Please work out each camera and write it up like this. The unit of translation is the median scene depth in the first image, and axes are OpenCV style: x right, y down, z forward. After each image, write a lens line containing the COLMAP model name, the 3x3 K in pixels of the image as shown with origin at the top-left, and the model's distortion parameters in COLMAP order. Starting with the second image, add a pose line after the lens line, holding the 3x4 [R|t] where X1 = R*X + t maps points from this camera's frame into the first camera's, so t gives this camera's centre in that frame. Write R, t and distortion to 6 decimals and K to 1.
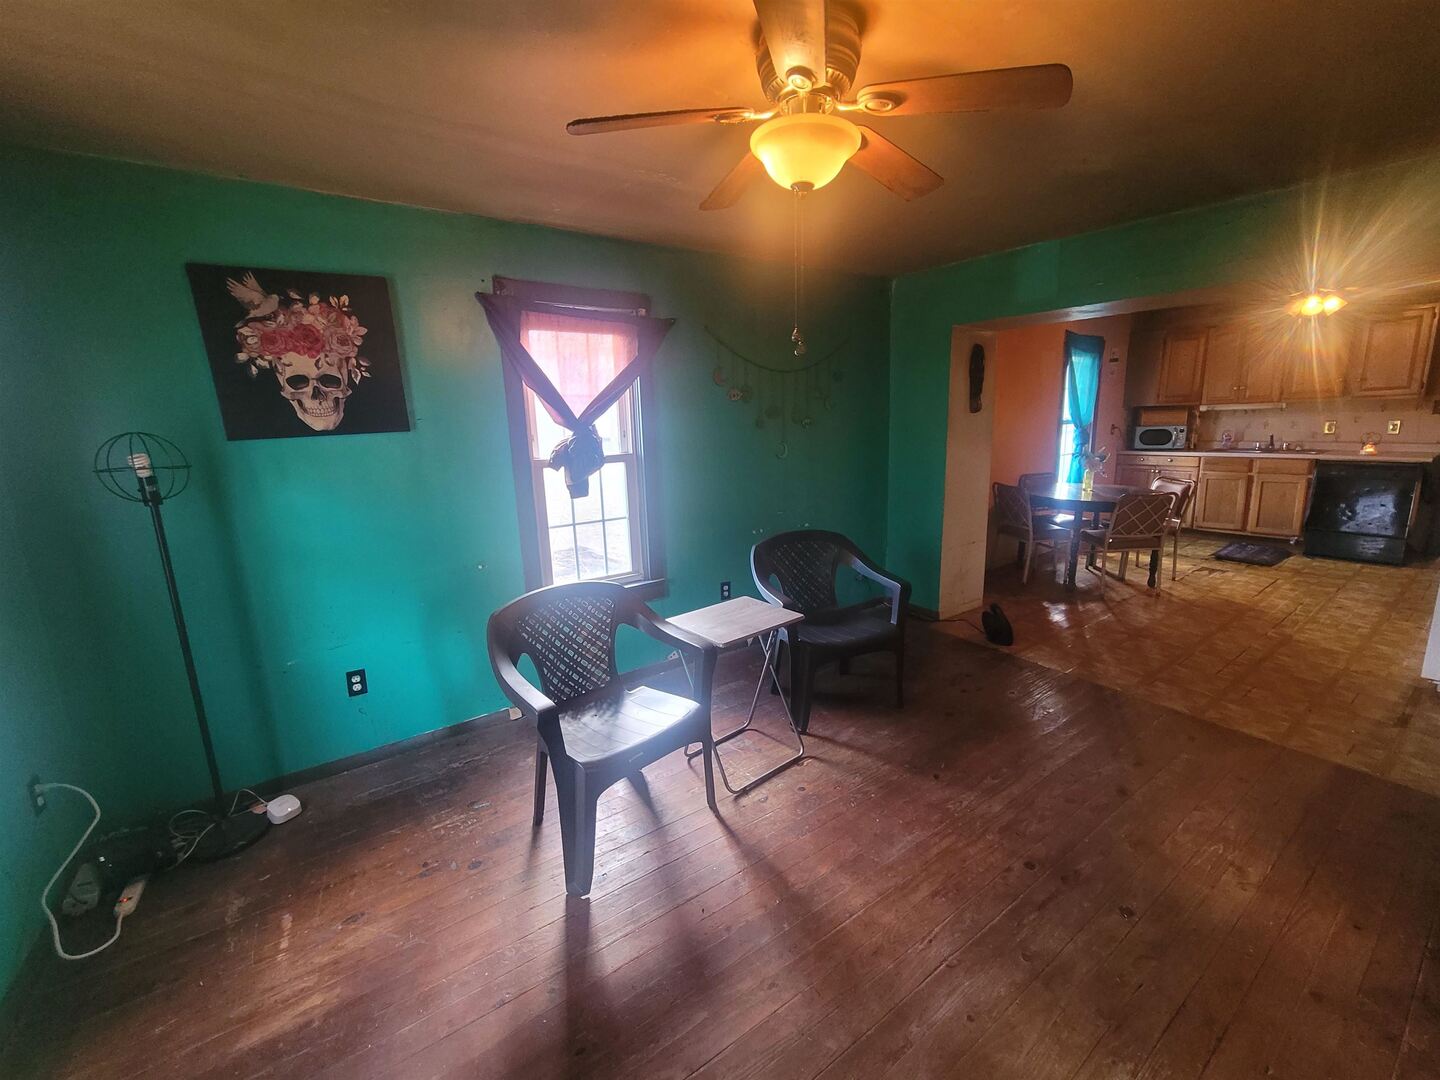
lens RADIAL K [[588.1, 0, 725.2], [0, 588.1, 538.4], [0, 0, 1]] dist [0.002372, -0.000757]
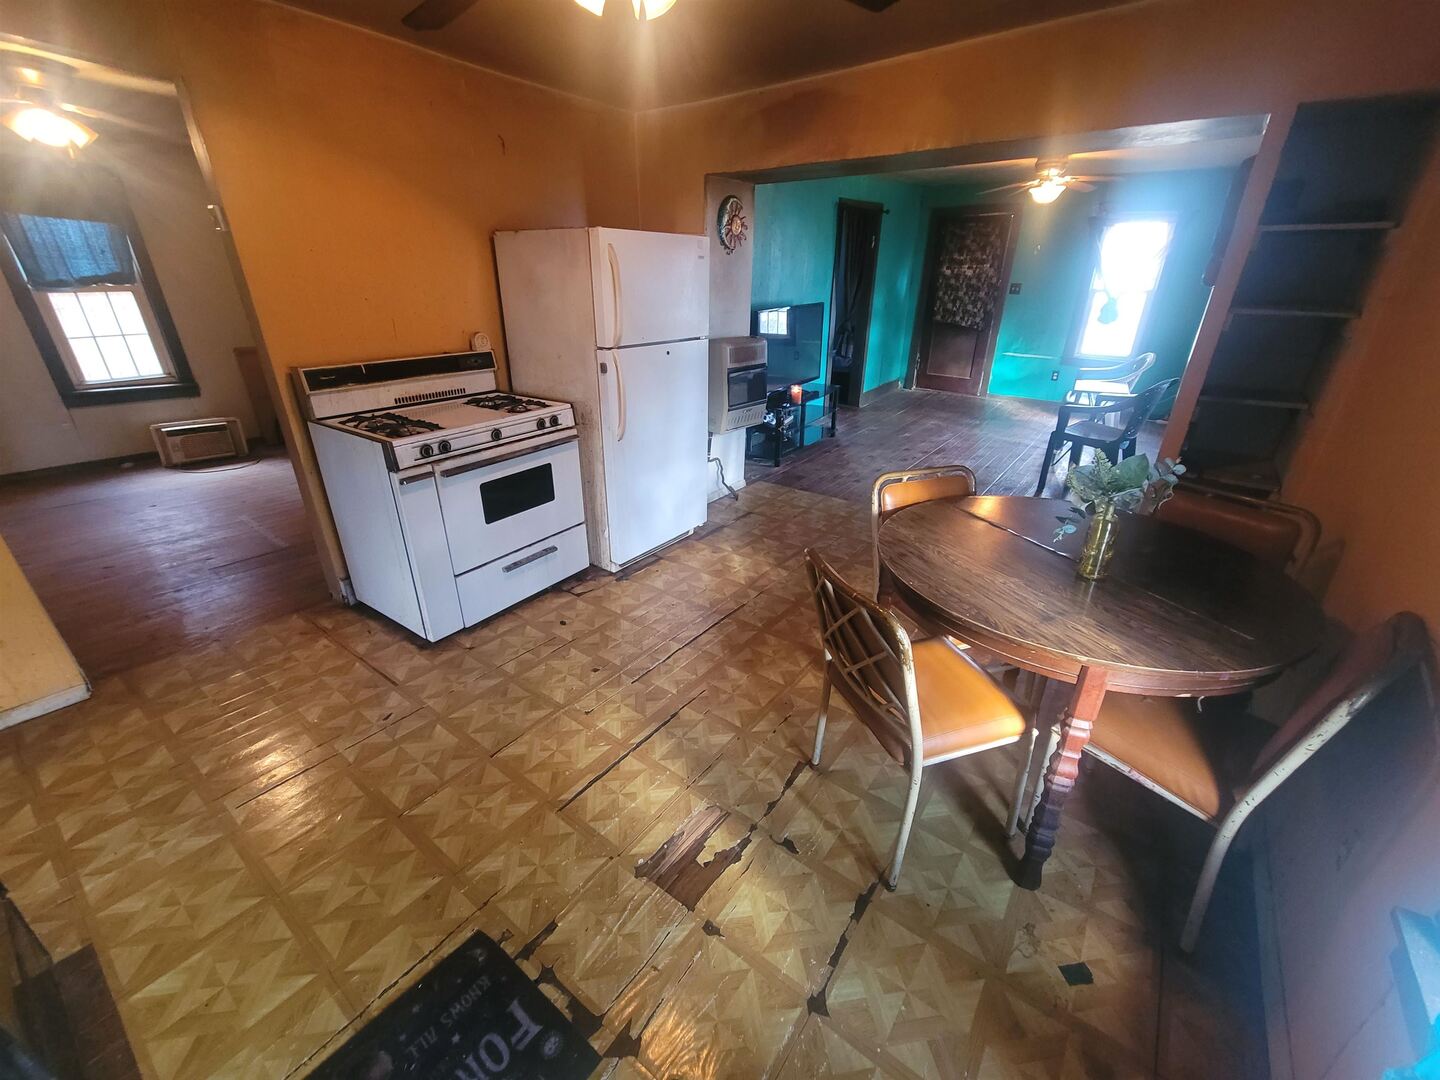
lens RADIAL K [[588.1, 0, 719.2], [0, 588.1, 543.4], [0, 0, 1]] dist [0.002372, -0.000757]
pose [[-0.951234, 0.153622, -0.267496, 0.772285], [-0.036628, 0.804784, 0.592437, -0.239842], [0.306288, 0.573344, -0.759911, 1.020985]]
